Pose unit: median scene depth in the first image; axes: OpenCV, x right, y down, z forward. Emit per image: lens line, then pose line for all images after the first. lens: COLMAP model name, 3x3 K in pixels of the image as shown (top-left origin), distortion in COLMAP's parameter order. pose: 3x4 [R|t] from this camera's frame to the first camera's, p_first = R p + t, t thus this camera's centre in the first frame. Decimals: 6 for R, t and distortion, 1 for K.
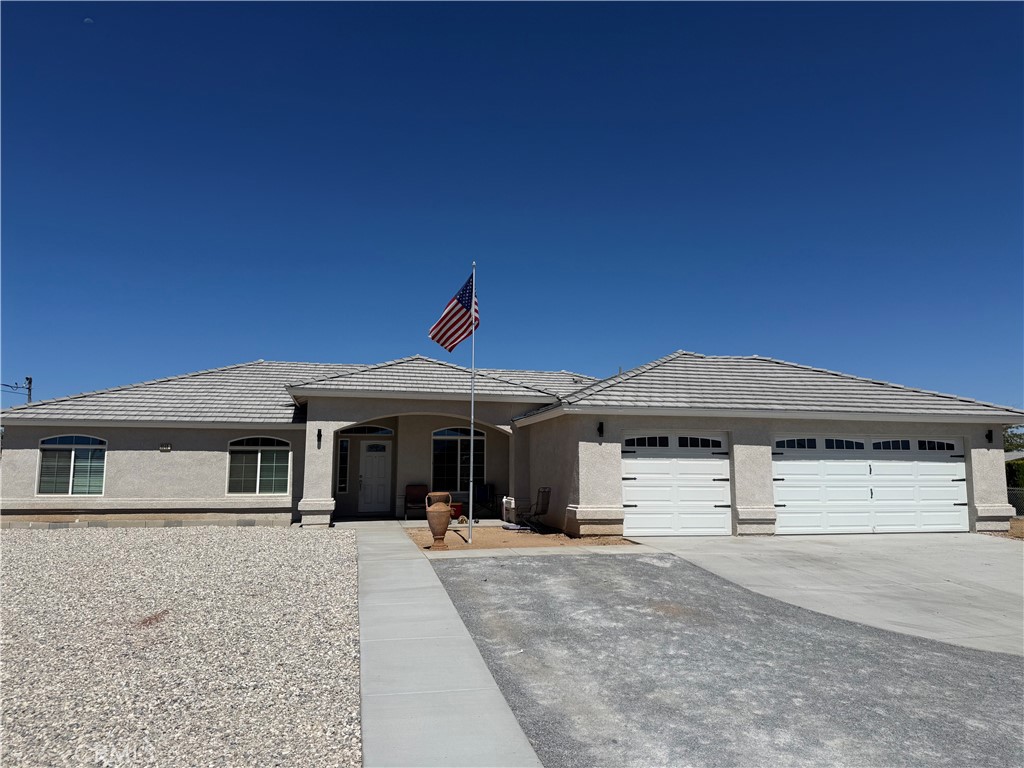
lens RADIAL K [[718.8, 0, 512.0], [0, 718.8, 384.0], [0, 0, 1]] dist [0.102771, -0.139992]
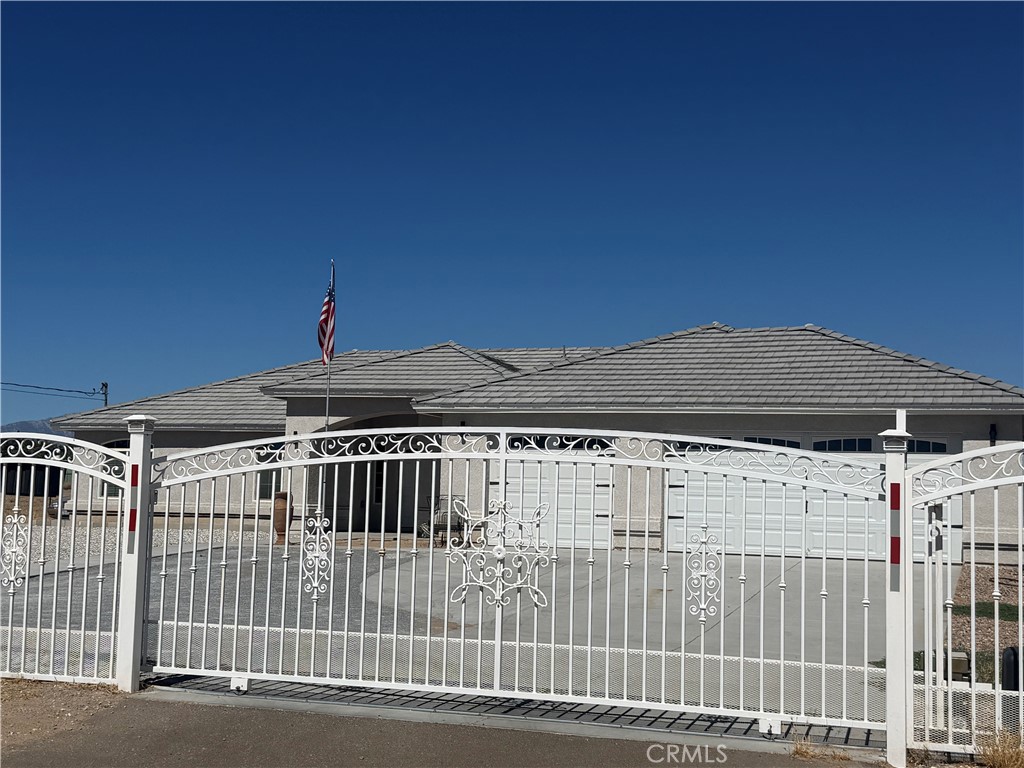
lens RADIAL K [[1384.2, 0, 512.0], [0, 1384.2, 384.0], [0, 0, 1]] dist [0.202973, -0.449324]
pose [[0.852692, -0.026294, -0.521751, 0.929715], [0.041095, 0.999014, 0.016815, -0.017888], [0.520795, -0.035780, 0.852932, -0.402267]]
